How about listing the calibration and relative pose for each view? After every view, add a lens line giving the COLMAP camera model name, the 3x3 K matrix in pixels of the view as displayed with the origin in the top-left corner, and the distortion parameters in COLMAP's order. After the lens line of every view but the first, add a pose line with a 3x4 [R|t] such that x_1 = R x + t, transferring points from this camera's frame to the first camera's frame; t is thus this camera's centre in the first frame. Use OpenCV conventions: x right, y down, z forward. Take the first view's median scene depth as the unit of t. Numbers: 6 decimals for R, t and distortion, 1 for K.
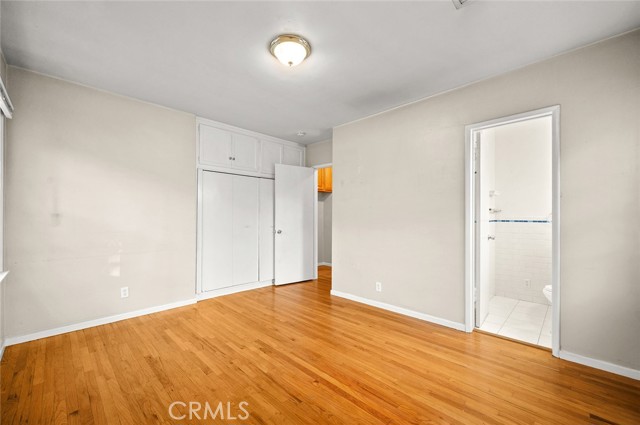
lens RADIAL K [[260.1, 0, 320.0], [0, 260.1, 212.5], [0, 0, 1]] dist [-0.000146, -0.000006]
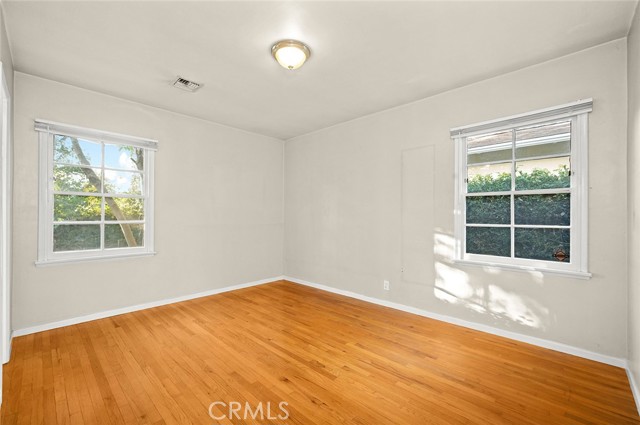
lens RADIAL K [[275.9, 0, 320.0], [0, 275.9, 212.5], [0, 0, 1]] dist [-0.001855, -0.000181]
pose [[-0.999924, -0.005372, -0.011082, -0.223660], [-0.005161, 0.999806, -0.018986, 0.027283], [0.011182, -0.018928, -0.999758, 2.150949]]
